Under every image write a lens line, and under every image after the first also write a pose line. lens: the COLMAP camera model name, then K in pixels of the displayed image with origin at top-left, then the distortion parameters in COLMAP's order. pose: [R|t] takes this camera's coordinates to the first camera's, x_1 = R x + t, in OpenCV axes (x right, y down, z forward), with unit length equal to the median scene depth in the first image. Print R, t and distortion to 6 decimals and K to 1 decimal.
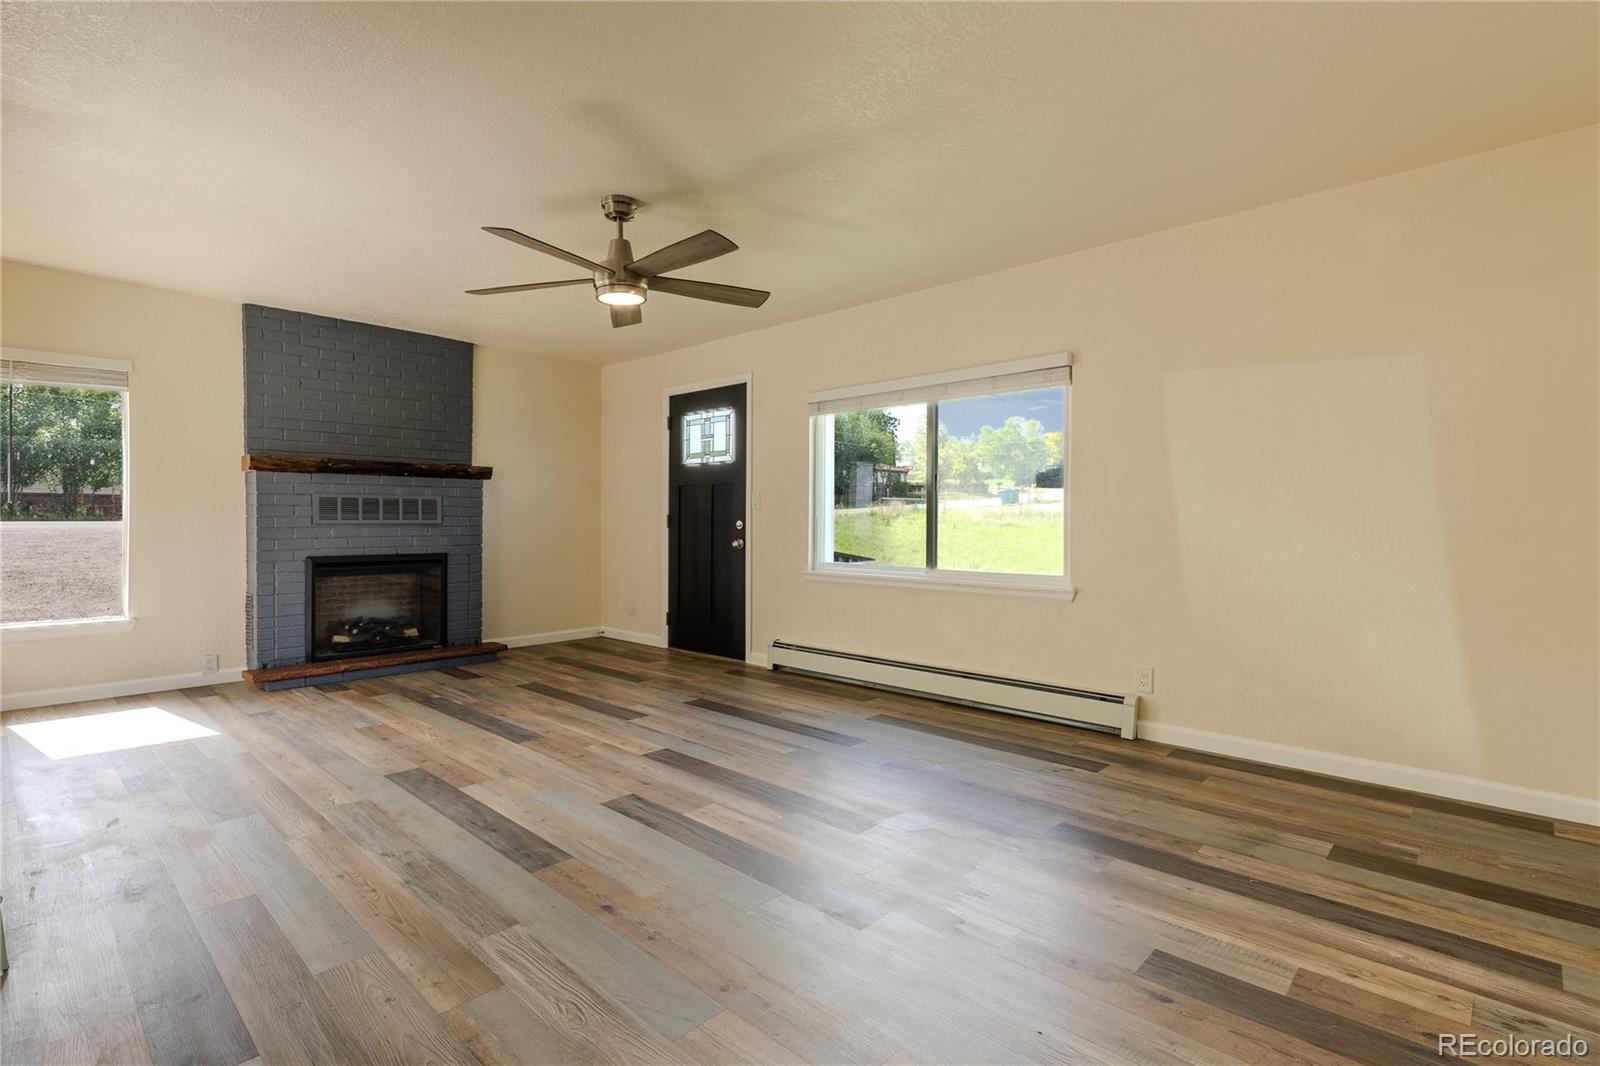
lens RADIAL K [[764.9, 0, 795.4], [0, 764.9, 523.5], [0, 0, 1]] dist [0.000933, -0.000760]
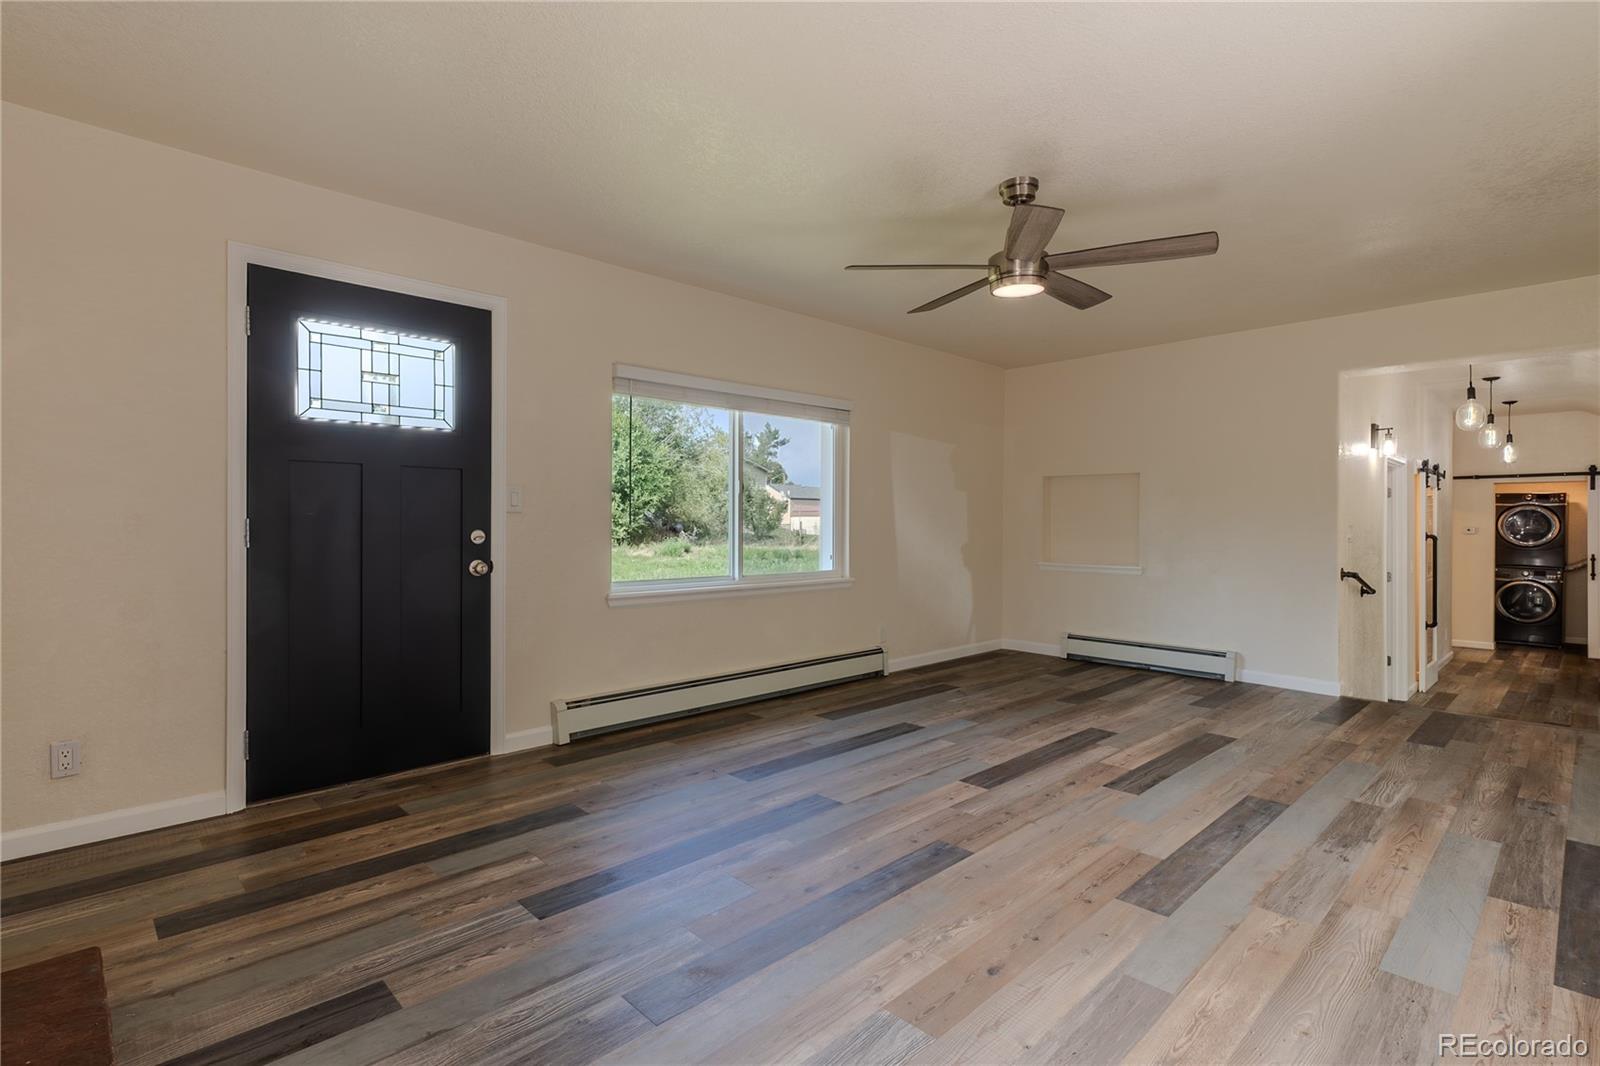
lens RADIAL K [[764.9, 0, 795.7], [0, 764.9, 526.1], [0, 0, 1]] dist [0.000933, -0.000760]
pose [[0.049661, -0.008443, 0.998730, -1.130909], [0.003606, 0.999959, 0.008275, -0.018815], [-0.998760, 0.003190, 0.049690, 1.194530]]
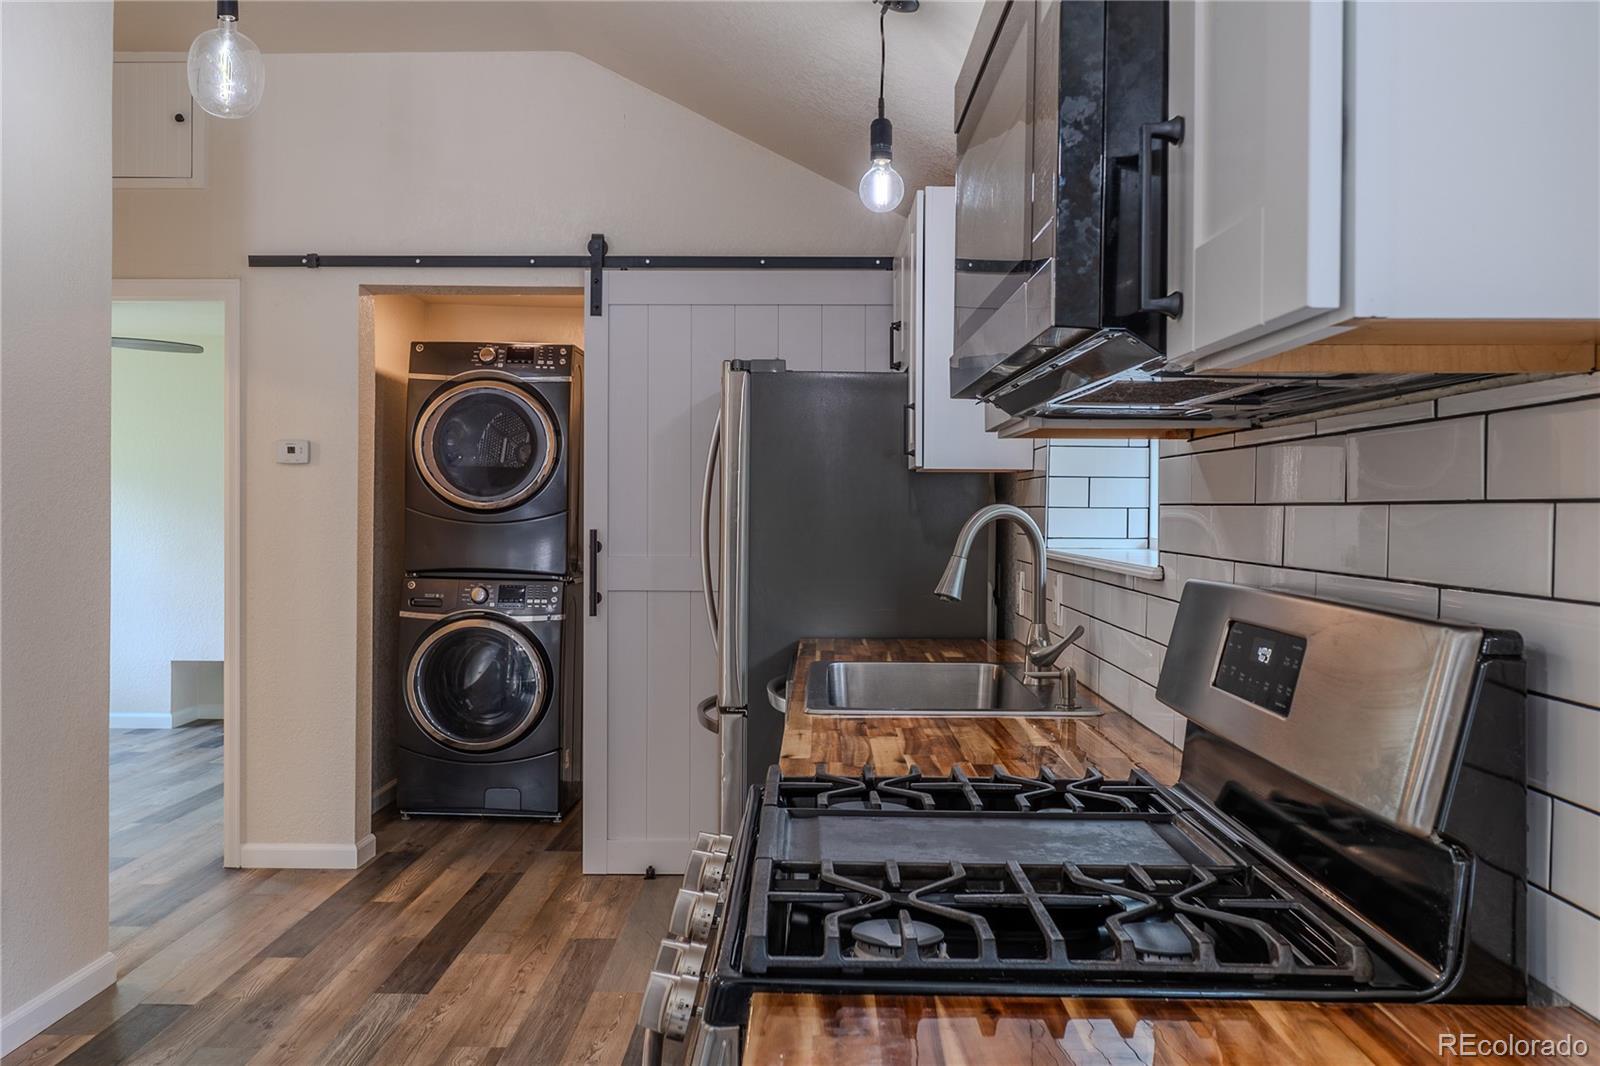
lens RADIAL K [[1380.3, 0, 798.1], [0, 1380.3, 530.2], [0, 0, 1]] dist [-0.003723, -0.000637]
pose [[-0.678825, -0.027009, 0.733803, -0.620573], [-0.009365, 0.999560, 0.028128, 0.009408], [-0.734240, 0.012222, -0.678779, 0.611877]]
